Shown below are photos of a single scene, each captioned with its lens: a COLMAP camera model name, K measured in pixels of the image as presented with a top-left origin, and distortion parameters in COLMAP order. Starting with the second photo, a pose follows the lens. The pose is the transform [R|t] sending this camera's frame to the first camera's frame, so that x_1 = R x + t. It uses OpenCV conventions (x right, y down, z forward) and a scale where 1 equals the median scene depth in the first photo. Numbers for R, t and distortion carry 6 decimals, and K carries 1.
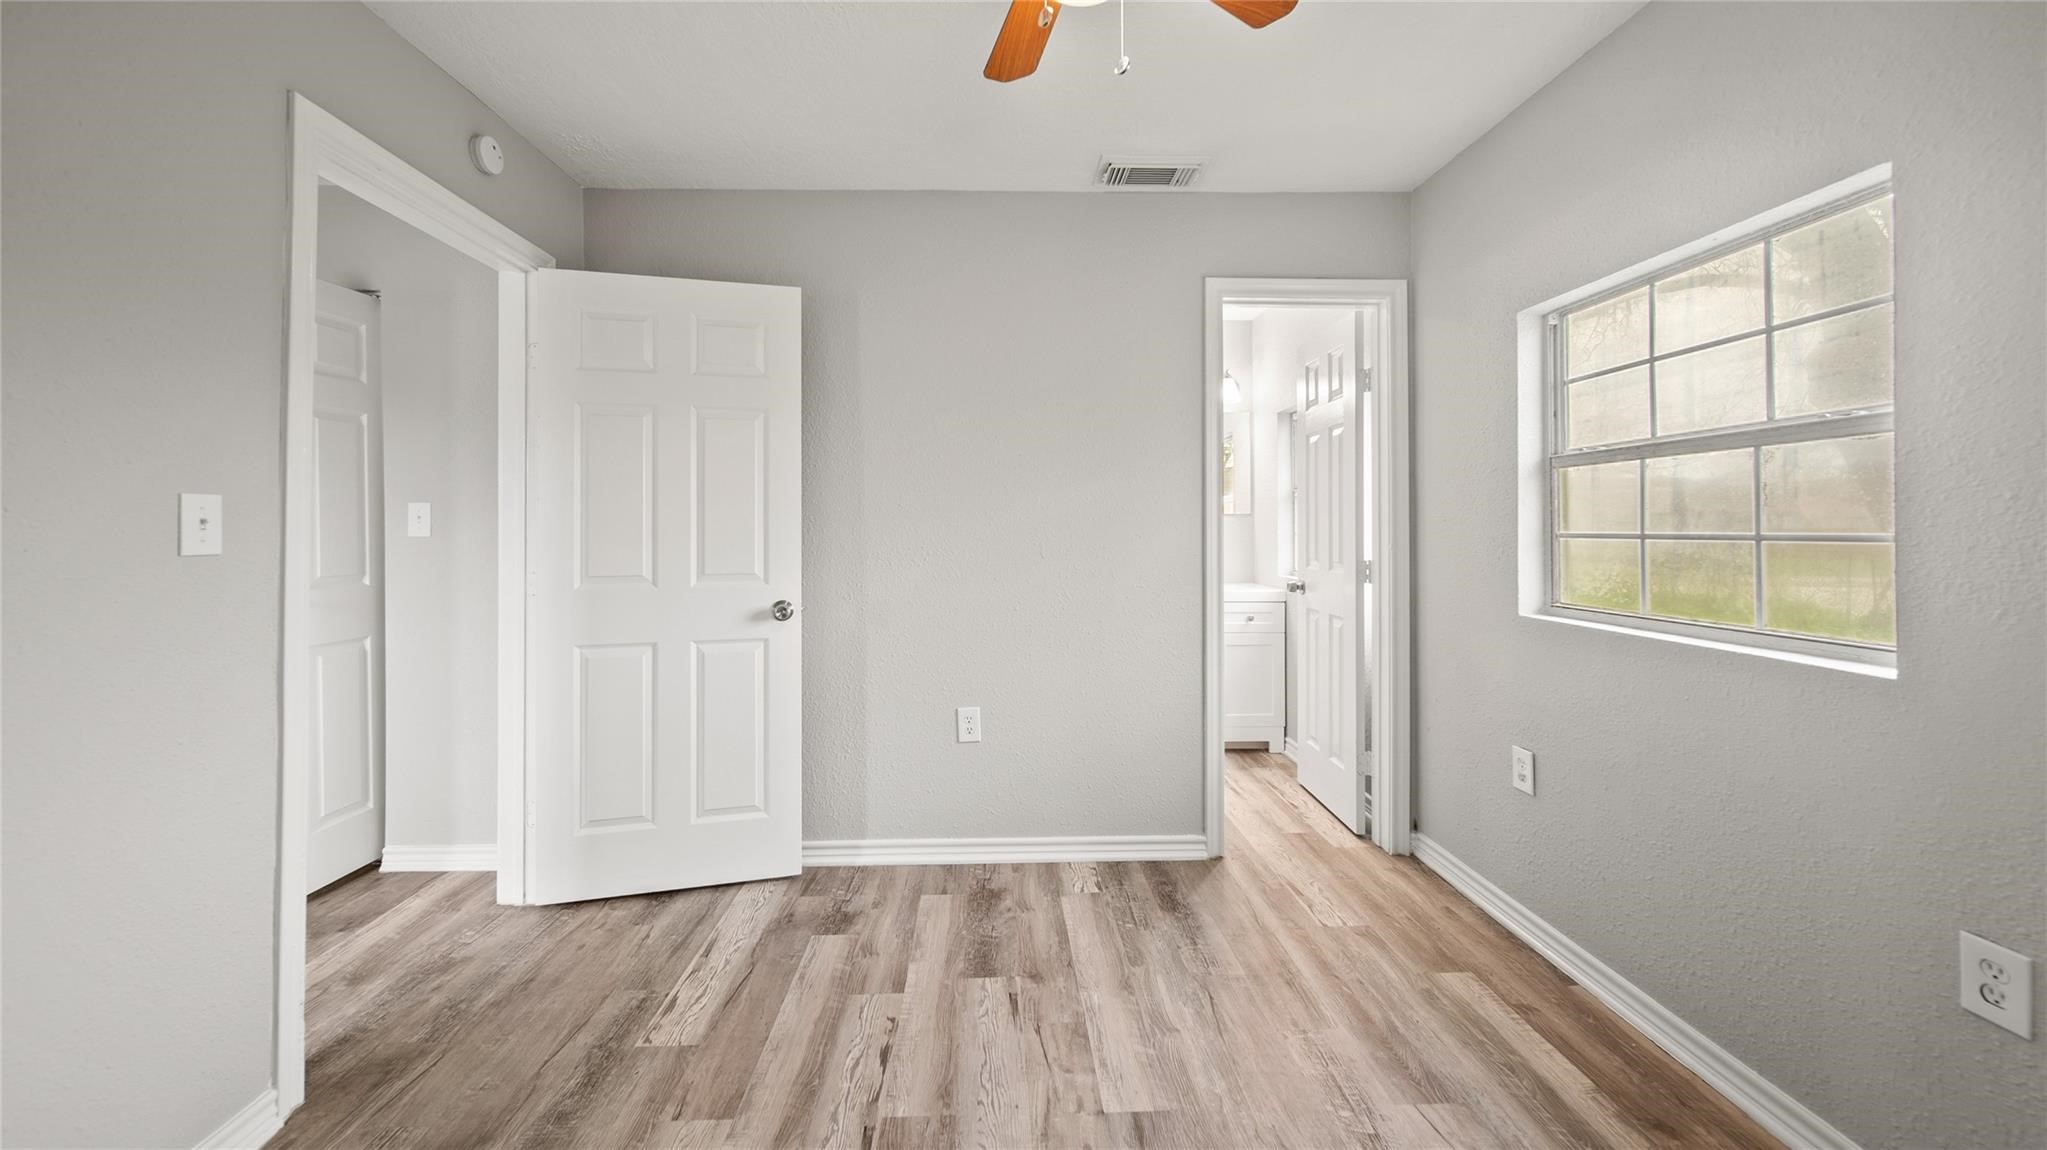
lens RADIAL K [[743.0, 0, 1022.7], [0, 743.0, 517.9], [0, 0, 1]] dist [-0.001569, -0.000357]
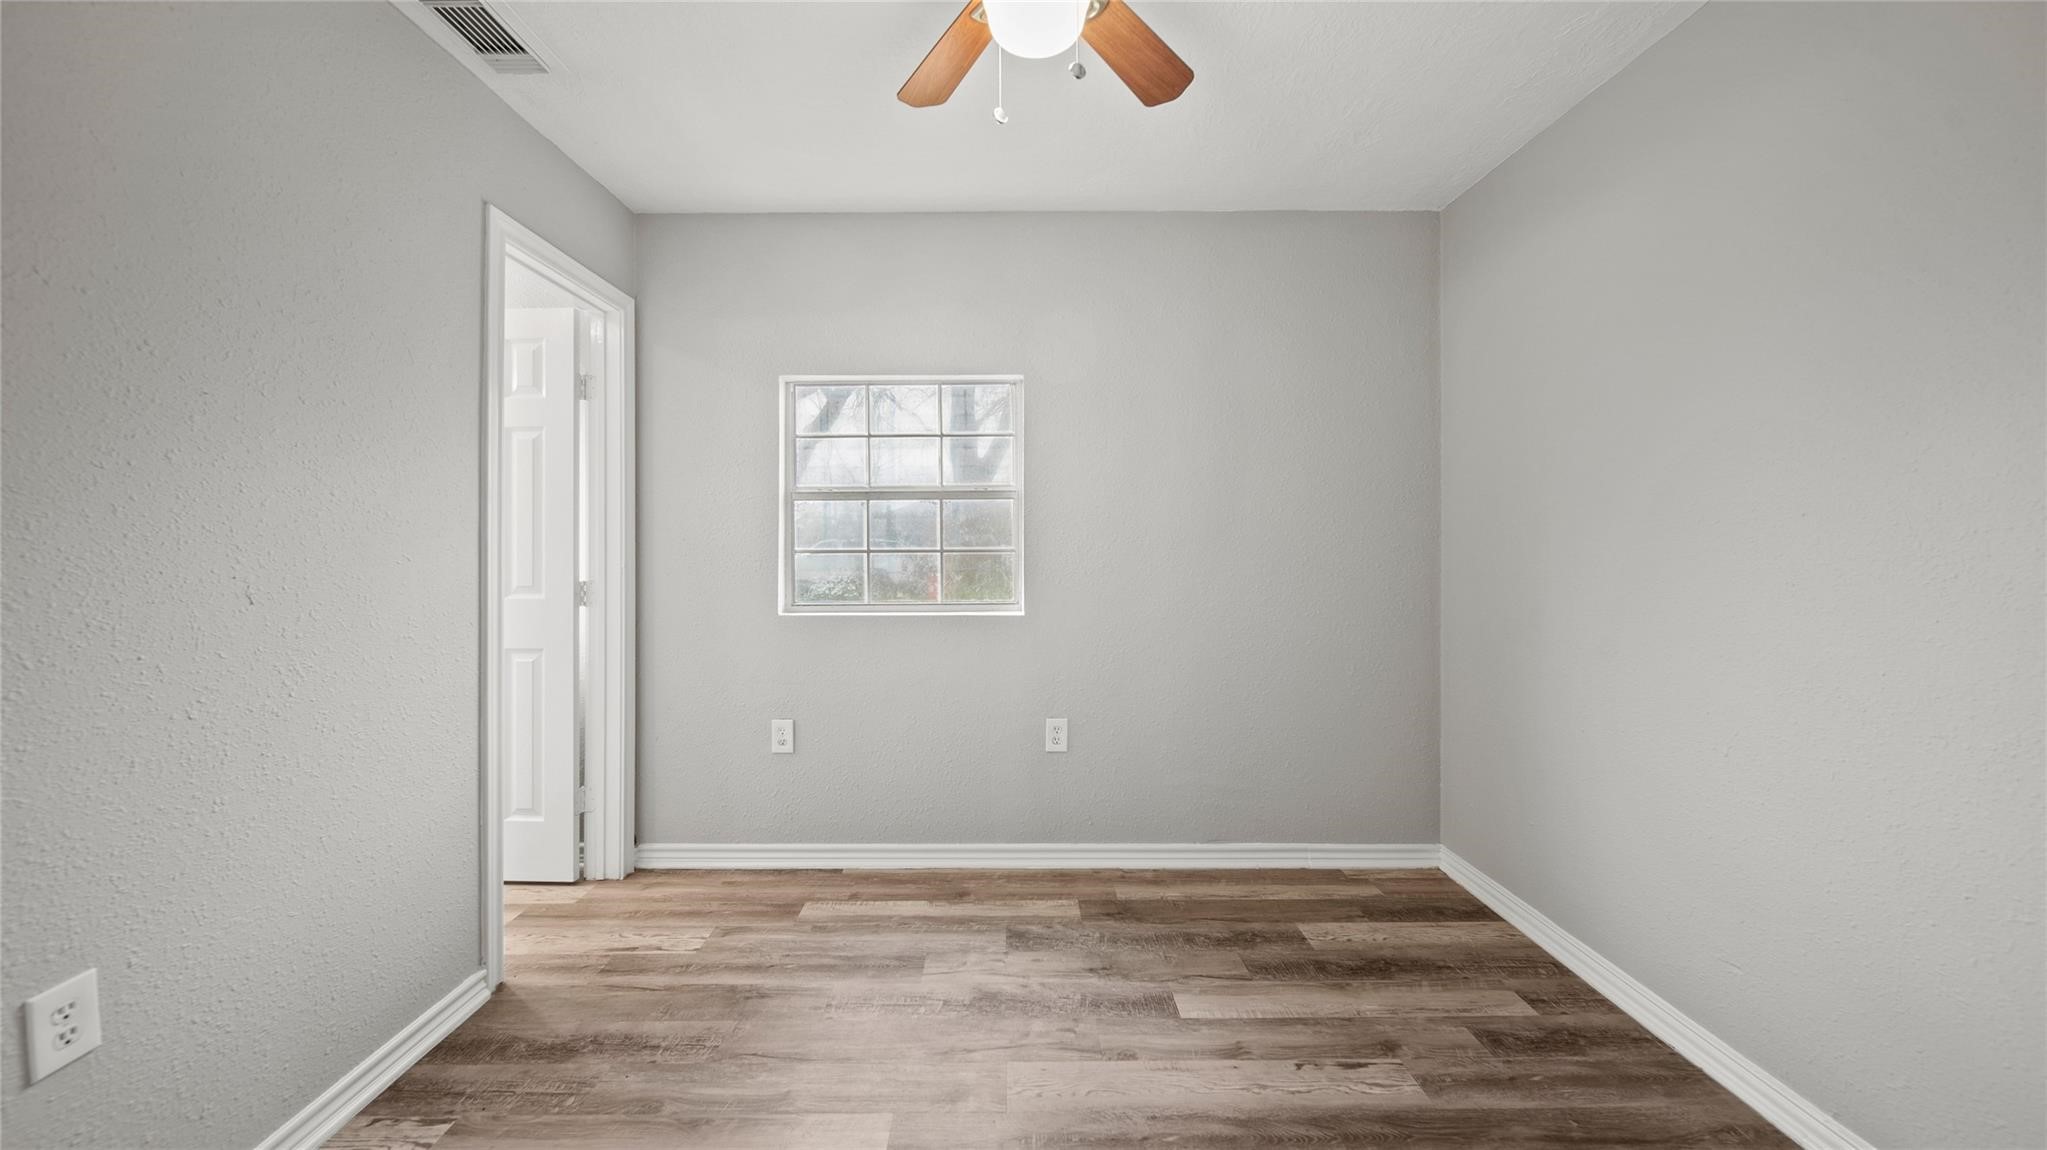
lens RADIAL K [[717.0, 0, 1009.8], [0, 717.0, 547.1], [0, 0, 1]] dist [0.000748, 0.000064]
pose [[0.040320, 0.002996, 0.999182, -0.538499], [-0.008997, 0.999956, -0.002635, 0.015487], [-0.999146, -0.008884, 0.040345, 0.565059]]
